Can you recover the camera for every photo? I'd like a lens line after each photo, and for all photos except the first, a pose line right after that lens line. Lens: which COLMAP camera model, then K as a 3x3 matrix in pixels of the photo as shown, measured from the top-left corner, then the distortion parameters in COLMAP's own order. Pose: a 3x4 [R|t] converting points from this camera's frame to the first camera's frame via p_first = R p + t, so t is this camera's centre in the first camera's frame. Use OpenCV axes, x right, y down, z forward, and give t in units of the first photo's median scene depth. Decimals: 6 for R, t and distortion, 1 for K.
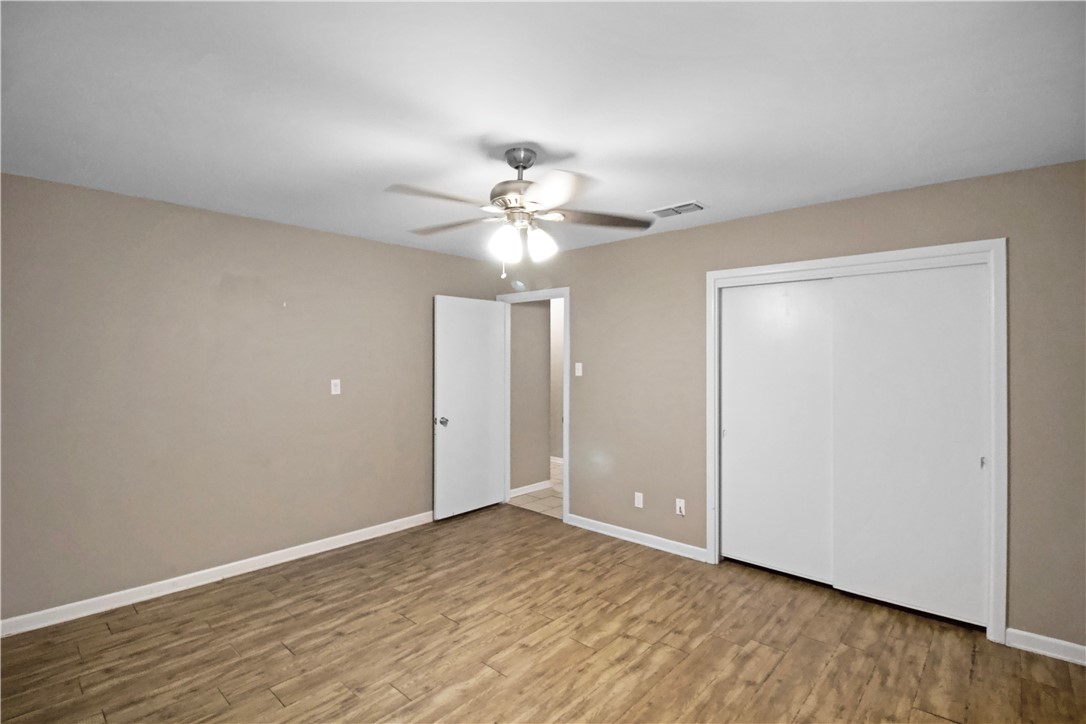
lens RADIAL K [[520.8, 0, 551.5], [0, 520.8, 356.4], [0, 0, 1]] dist [0.000152, -0.014968]
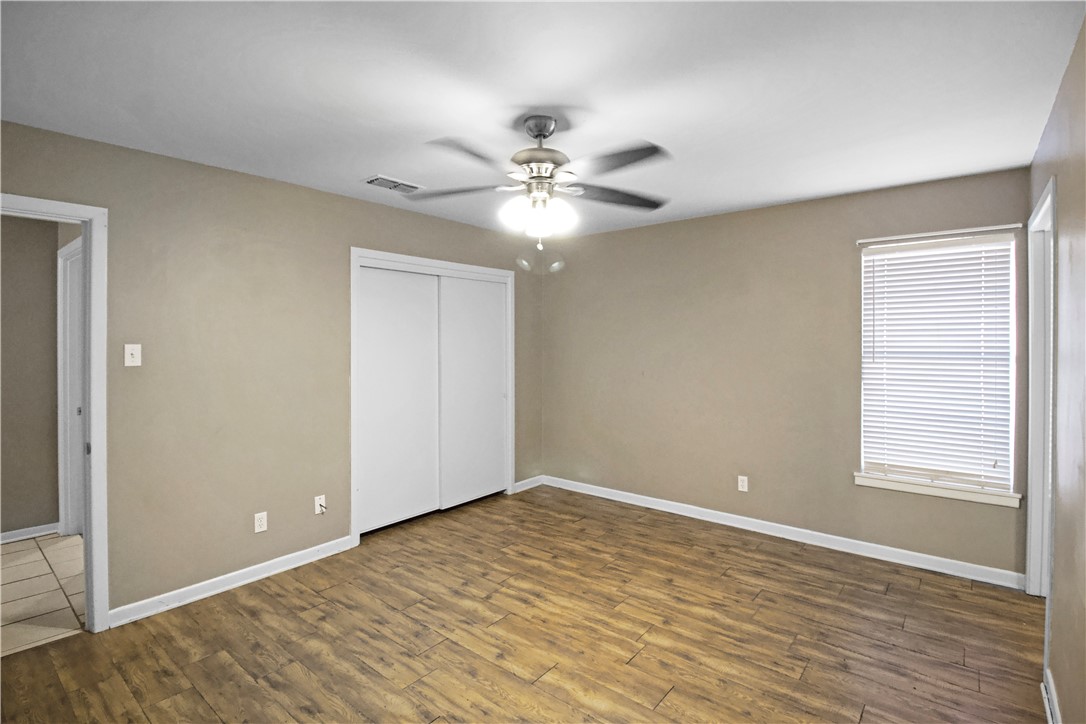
lens RADIAL K [[512.2, 0, 548.7], [0, 512.2, 337.3], [0, 0, 1]] dist [0.000598, -0.013454]
pose [[-0.051198, 0.000569, 0.998688, -0.921778], [-0.003157, 0.999995, -0.000732, 0.006555], [-0.998684, -0.003190, -0.051196, 0.946113]]
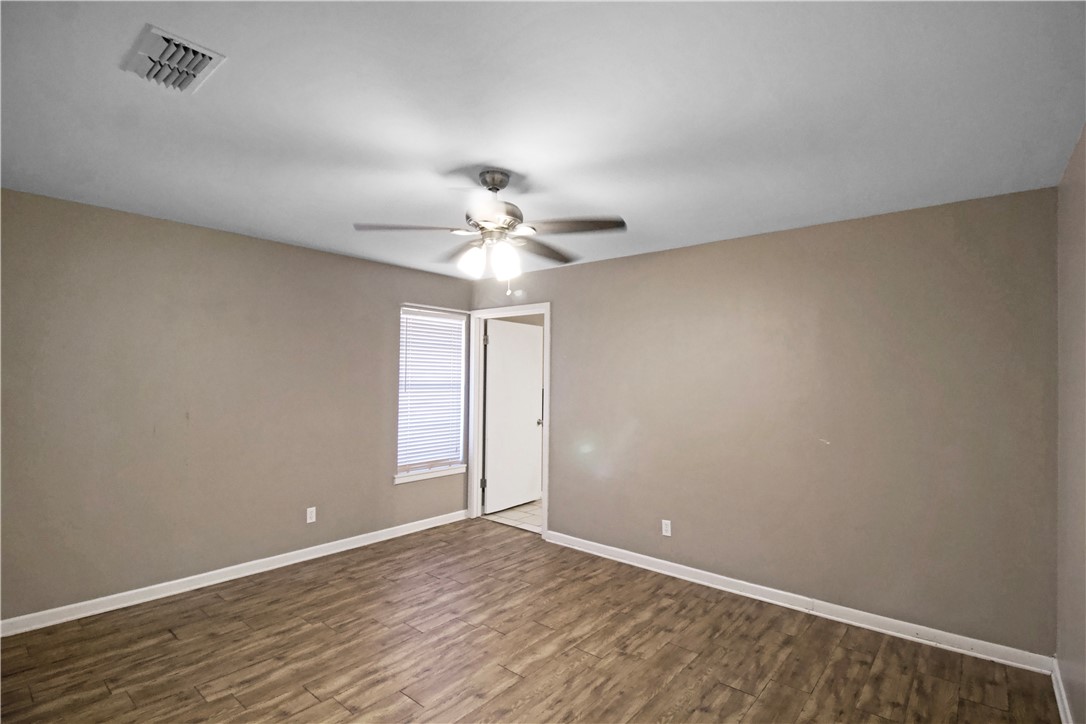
lens RADIAL K [[520.8, 0, 551.5], [0, 520.8, 356.4], [0, 0, 1]] dist [0.000152, -0.014968]
pose [[-0.999032, -0.017482, -0.040354, -0.125625], [-0.015601, 0.998798, -0.046470, 0.018636], [0.041118, -0.045796, -0.998104, 1.878571]]
